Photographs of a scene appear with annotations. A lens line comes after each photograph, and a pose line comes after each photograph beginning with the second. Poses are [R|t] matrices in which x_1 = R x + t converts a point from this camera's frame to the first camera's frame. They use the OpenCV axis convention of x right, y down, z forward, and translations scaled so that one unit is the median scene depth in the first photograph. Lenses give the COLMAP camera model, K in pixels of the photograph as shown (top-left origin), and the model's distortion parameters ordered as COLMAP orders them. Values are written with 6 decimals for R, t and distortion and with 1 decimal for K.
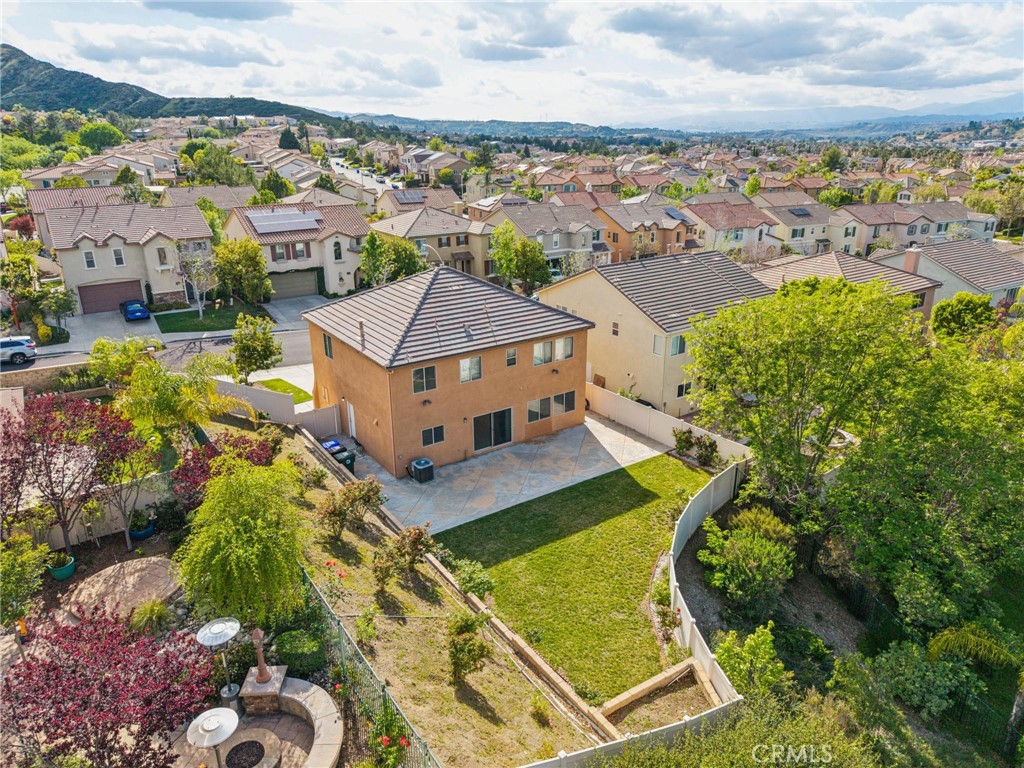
lens RADIAL K [[694.5, 0, 517.6], [0, 694.5, 384.2], [0, 0, 1]] dist [0.033143, -0.021328]
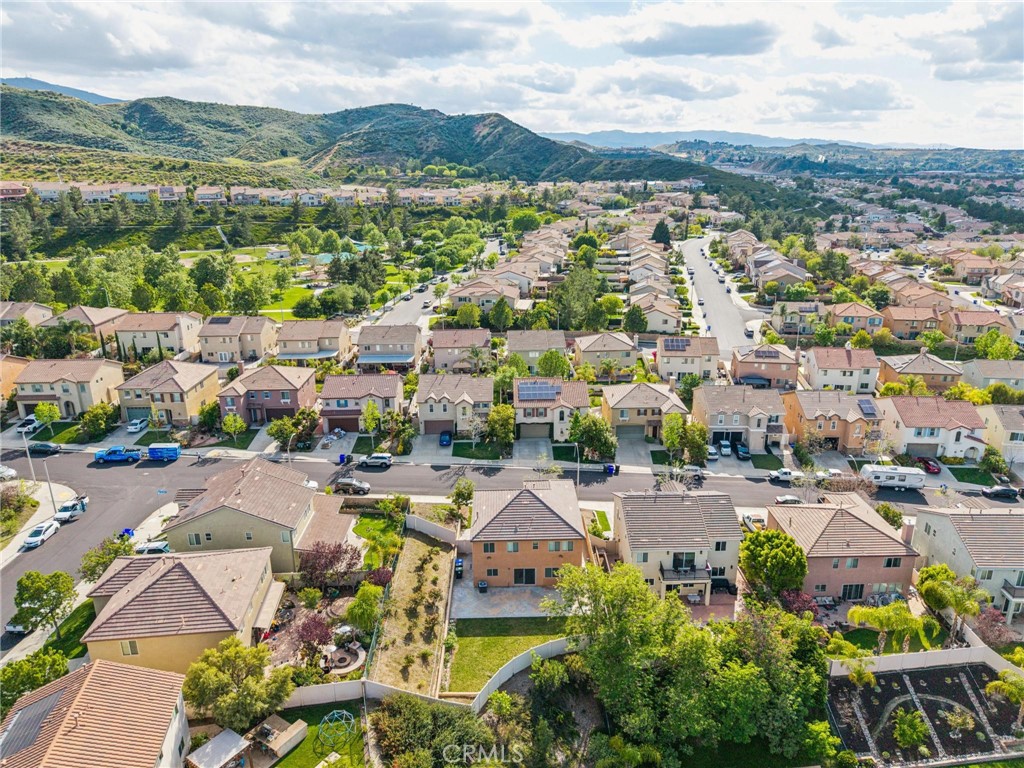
lens RADIAL K [[694.5, 0, 511.8], [0, 694.5, 379.9], [0, 0, 1]] dist [0.033143, -0.021328]
pose [[0.839340, 0.156581, -0.520568, 0.536595], [-0.181742, 0.983342, 0.002746, -0.296666], [0.512327, 0.092304, 0.853816, -0.497515]]
